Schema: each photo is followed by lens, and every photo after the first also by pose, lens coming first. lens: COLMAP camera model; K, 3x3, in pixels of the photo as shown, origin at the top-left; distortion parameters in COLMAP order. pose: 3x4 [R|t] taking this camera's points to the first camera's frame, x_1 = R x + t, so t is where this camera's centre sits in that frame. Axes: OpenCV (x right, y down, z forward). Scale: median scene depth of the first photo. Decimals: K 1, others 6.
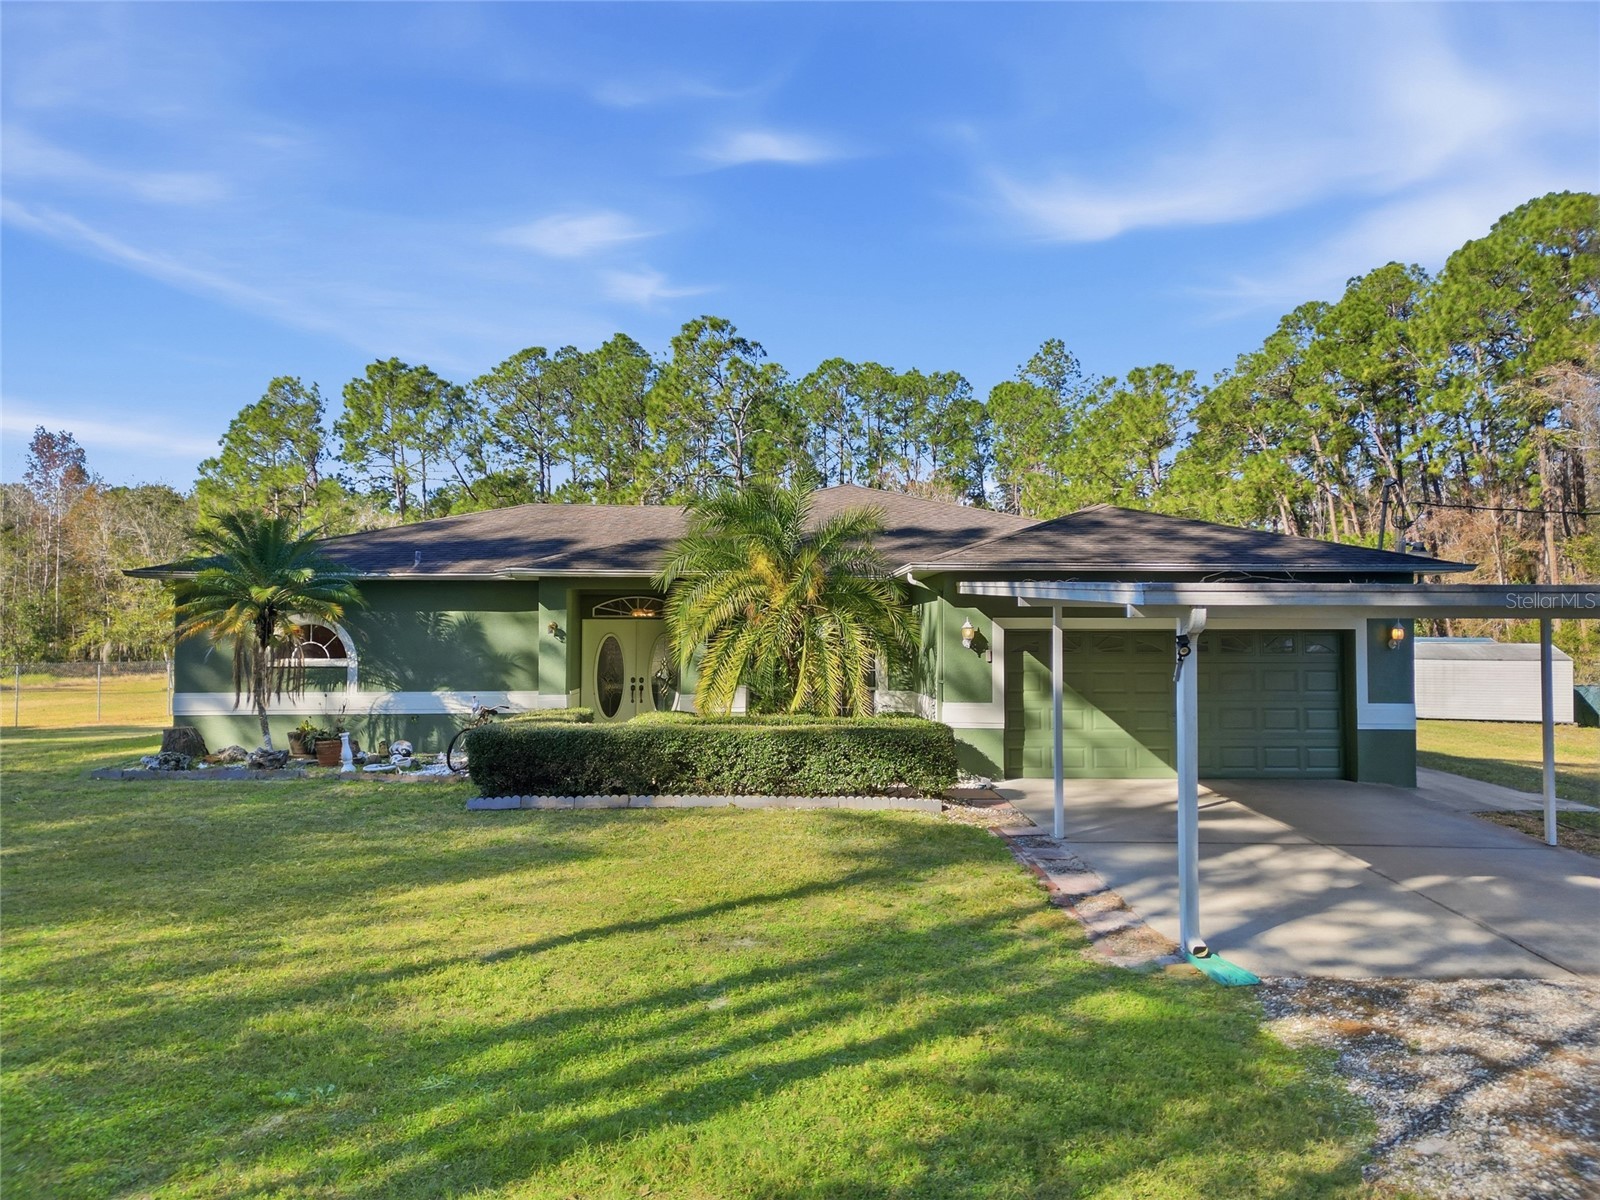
lens RADIAL K [[1133.8, 0, 800.0], [0, 1133.8, 600.0], [0, 0, 1]] dist [0.212216, -0.282185]
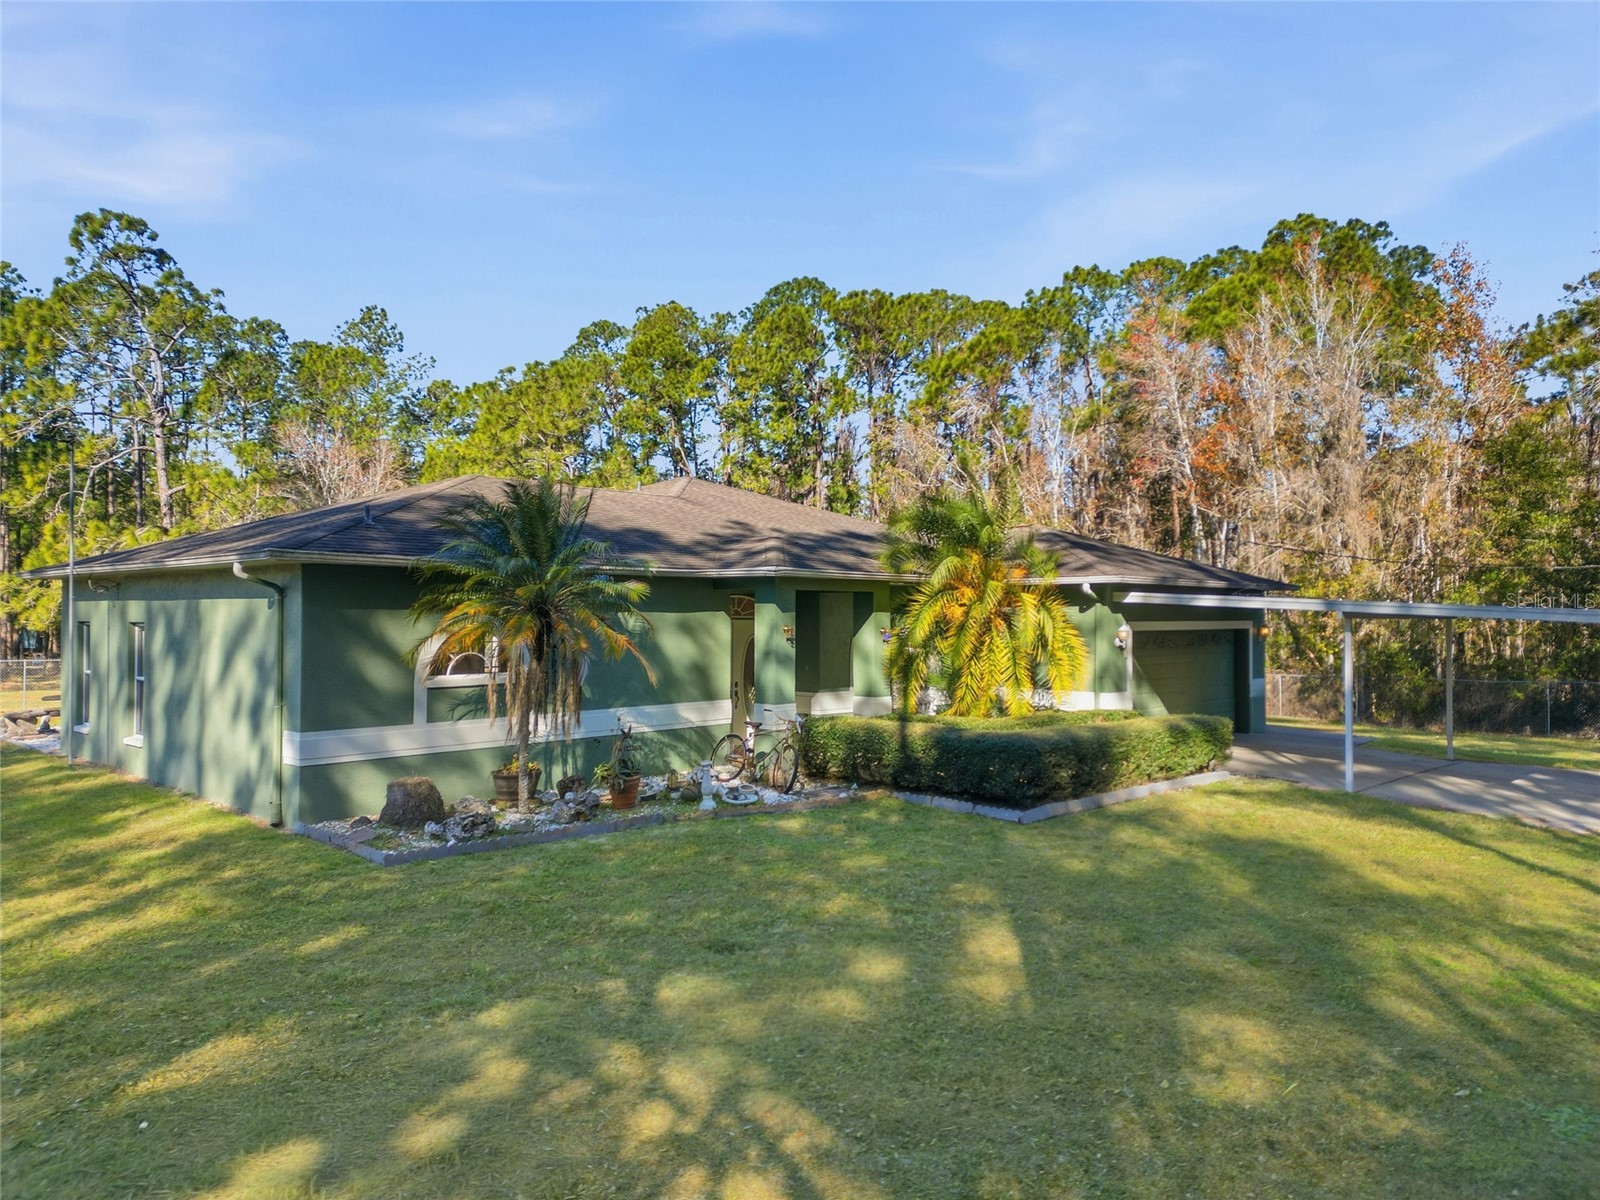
lens RADIAL K [[1133.8, 0, 800.0], [0, 1133.8, 600.0], [0, 0, 1]] dist [0.212216, -0.282185]
pose [[0.727699, 0.005708, 0.685873, -0.790949], [-0.017715, 0.999788, 0.010475, -0.012197], [-0.685668, -0.019772, 0.727646, 0.294798]]
